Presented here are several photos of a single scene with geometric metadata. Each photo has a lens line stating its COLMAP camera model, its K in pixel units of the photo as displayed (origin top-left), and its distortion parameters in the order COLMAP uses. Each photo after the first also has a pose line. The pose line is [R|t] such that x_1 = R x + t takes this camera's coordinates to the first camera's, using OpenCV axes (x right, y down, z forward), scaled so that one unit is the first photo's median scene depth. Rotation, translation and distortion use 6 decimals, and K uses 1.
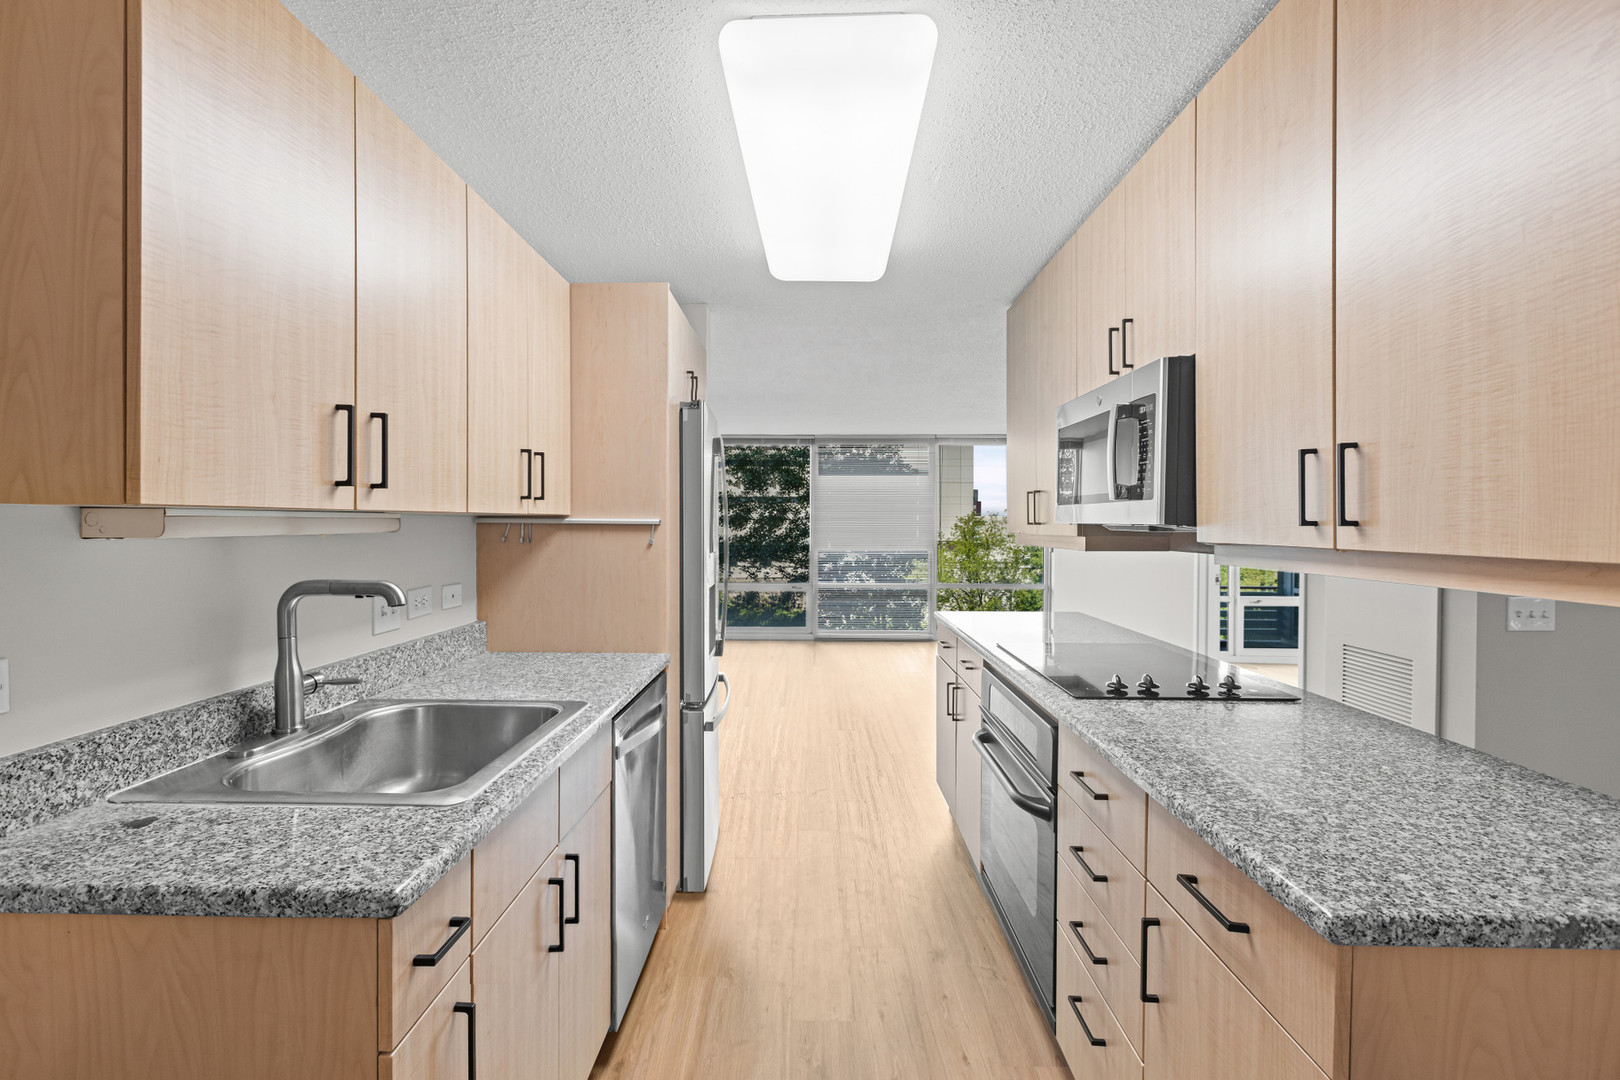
lens RADIAL K [[724.4, 0, 799.7], [0, 724.4, 525.4], [0, 0, 1]] dist [0.000813, 0.000492]
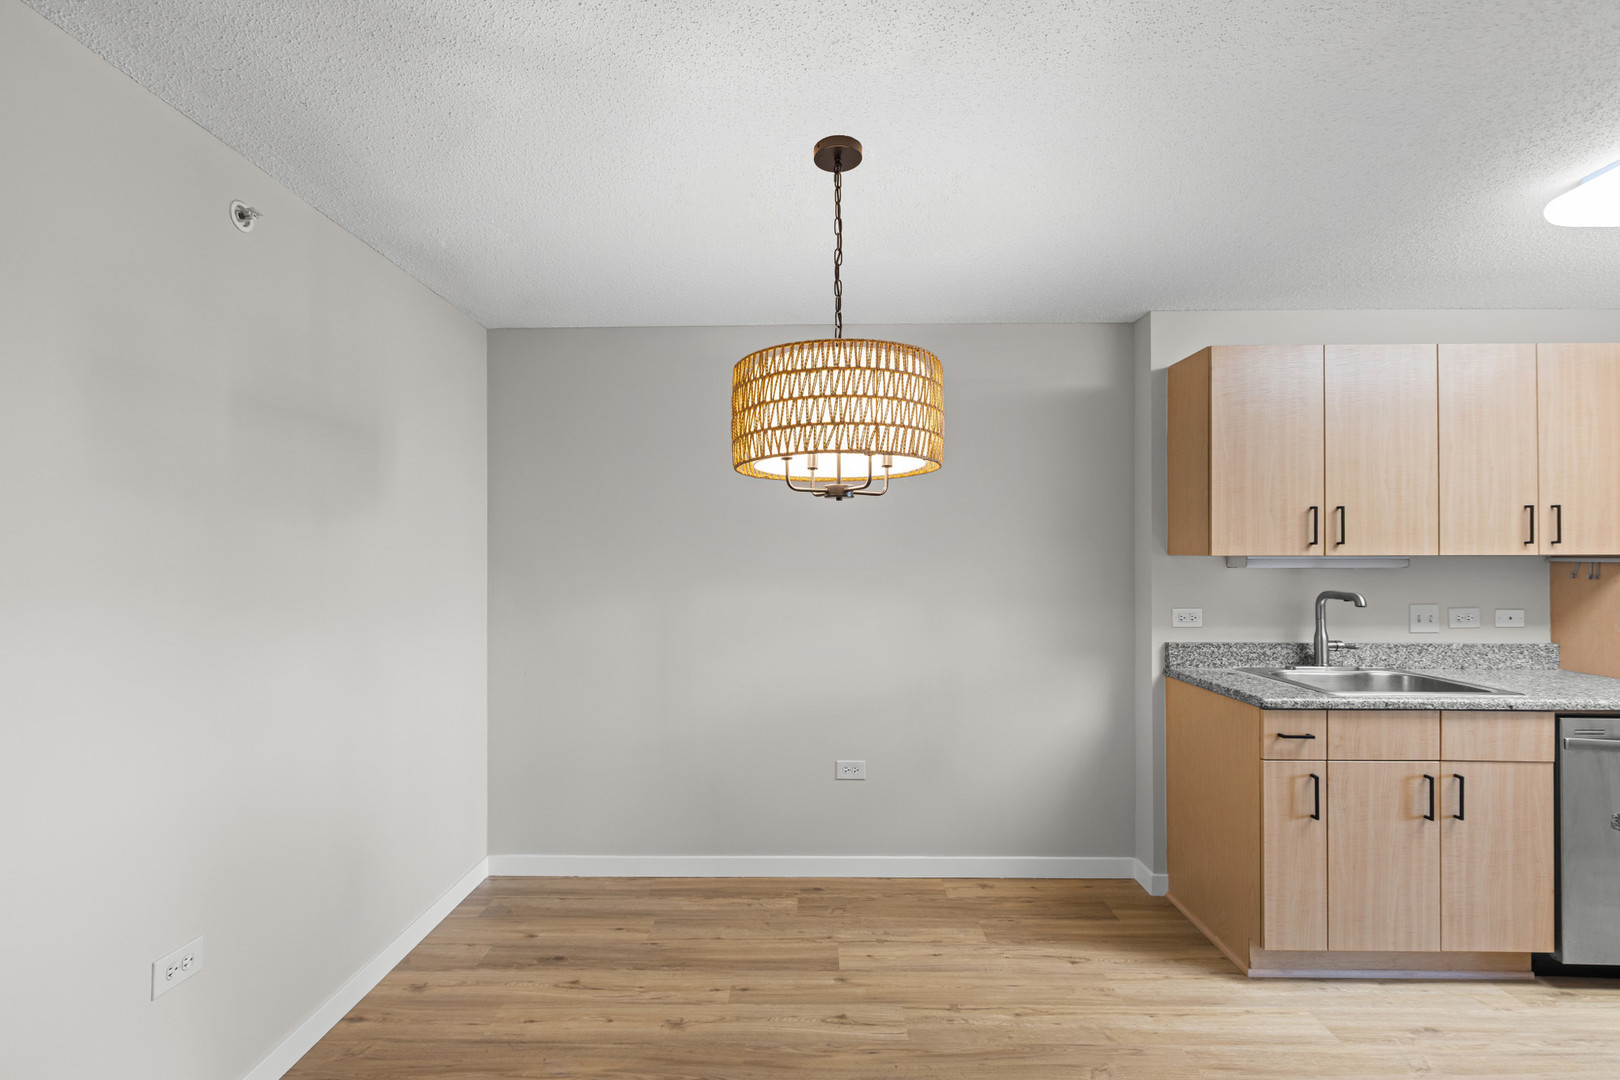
lens RADIAL K [[704.3, 0, 810.0], [0, 704.3, 540.0], [0, 0, 1]] dist [-0.008148, -0.000133]
pose [[0.022824, -0.018647, -0.999566, 1.207527], [-0.004412, 0.999814, -0.018752, -0.020558], [0.999730, 0.004838, 0.022738, -0.450469]]
